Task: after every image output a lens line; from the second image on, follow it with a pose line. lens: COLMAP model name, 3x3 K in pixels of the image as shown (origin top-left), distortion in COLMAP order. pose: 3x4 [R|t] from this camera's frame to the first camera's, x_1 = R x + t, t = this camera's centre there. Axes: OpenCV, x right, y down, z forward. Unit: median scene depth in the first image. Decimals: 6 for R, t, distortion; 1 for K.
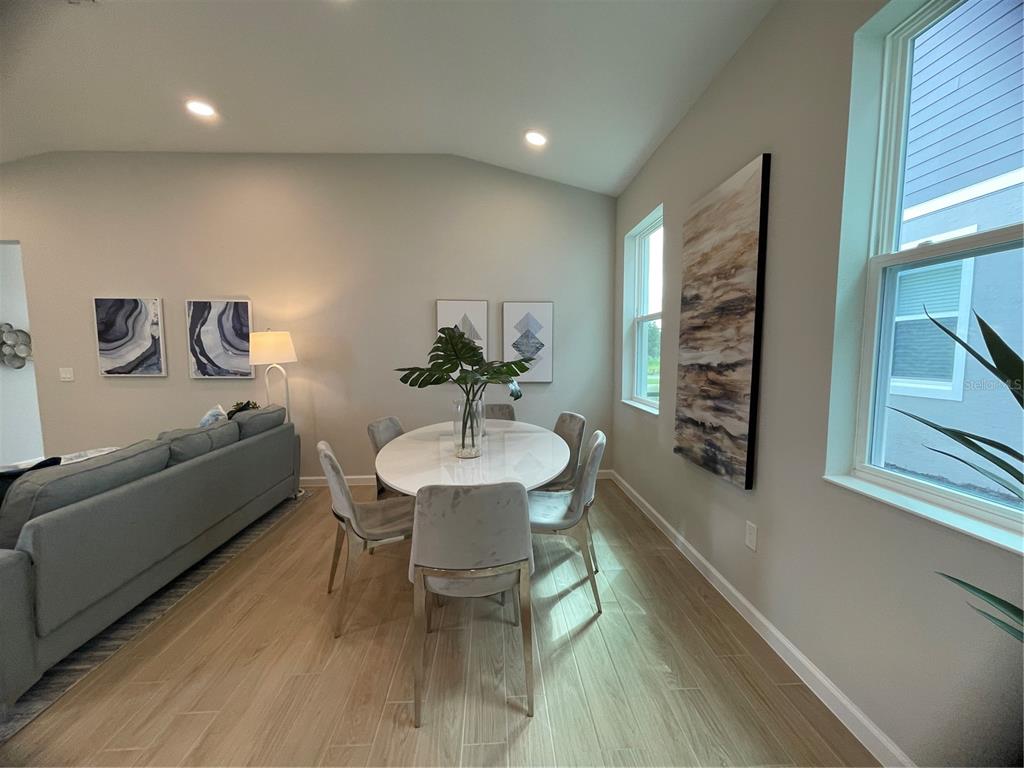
lens RADIAL K [[413.1, 0, 511.8], [0, 413.1, 391.8], [0, 0, 1]] dist [-0.000510, -0.000350]
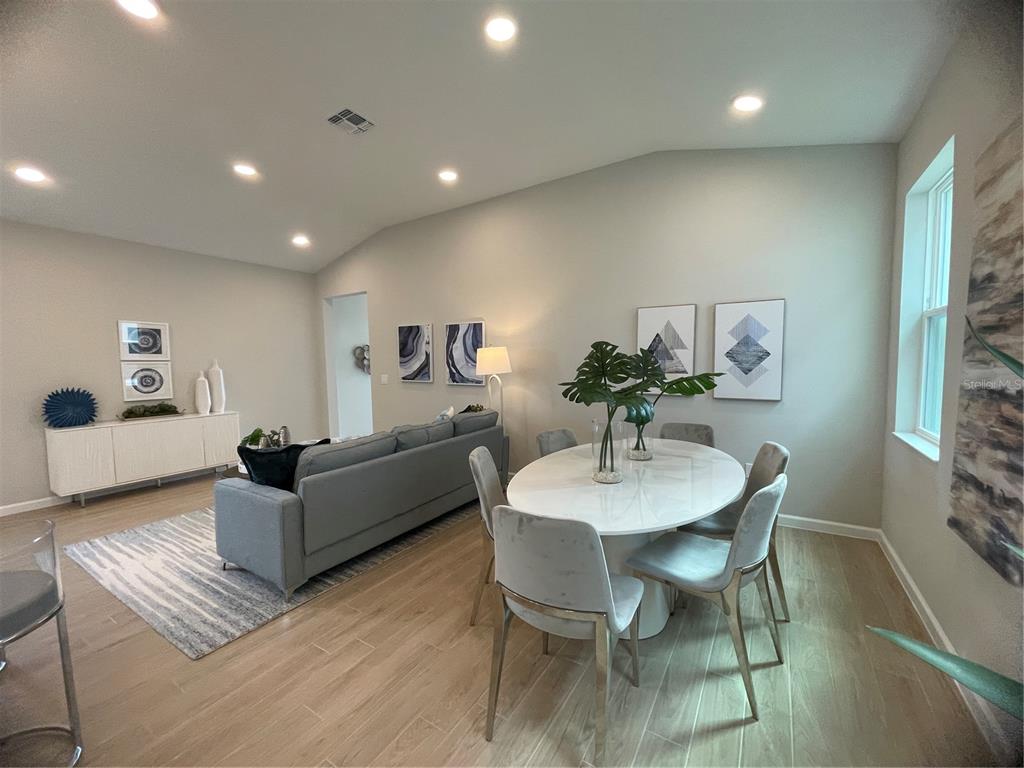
lens RADIAL K [[413.1, 0, 513.3], [0, 413.1, 391.0], [0, 0, 1]] dist [-0.000510, -0.000350]
pose [[0.816977, 0.035395, -0.575584, 0.182457], [-0.044401, 0.999013, -0.001589, -0.024774], [0.574959, 0.026855, 0.817741, 0.086092]]
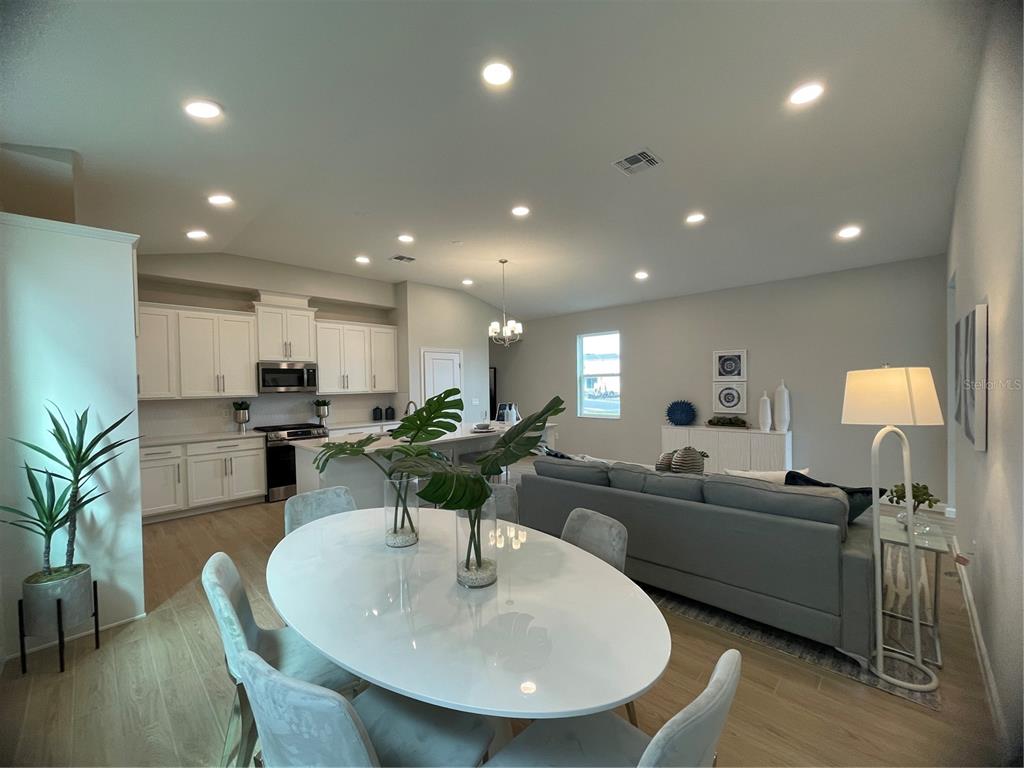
lens RADIAL K [[413.1, 0, 513.0], [0, 413.1, 391.7], [0, 0, 1]] dist [-0.000510, -0.000350]
pose [[-0.727736, 0.037216, -0.684847, 0.220673], [-0.039150, 0.994645, 0.095653, -0.178923], [0.684739, 0.096422, -0.722382, 1.281776]]
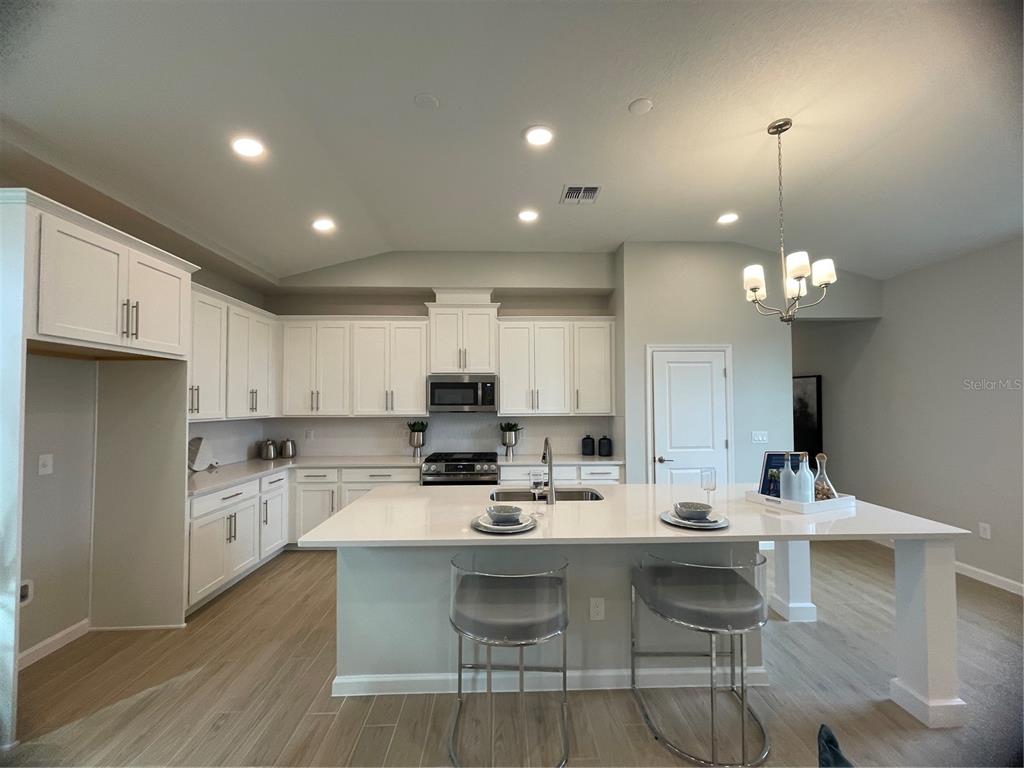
lens RADIAL K [[413.1, 0, 513.7], [0, 413.1, 391.2], [0, 0, 1]] dist [-0.000510, -0.000350]
pose [[-0.999791, 0.015000, 0.013884, -0.538086], [0.015840, 0.997919, 0.062504, -0.121647], [-0.012918, 0.062711, -0.997948, 0.692143]]
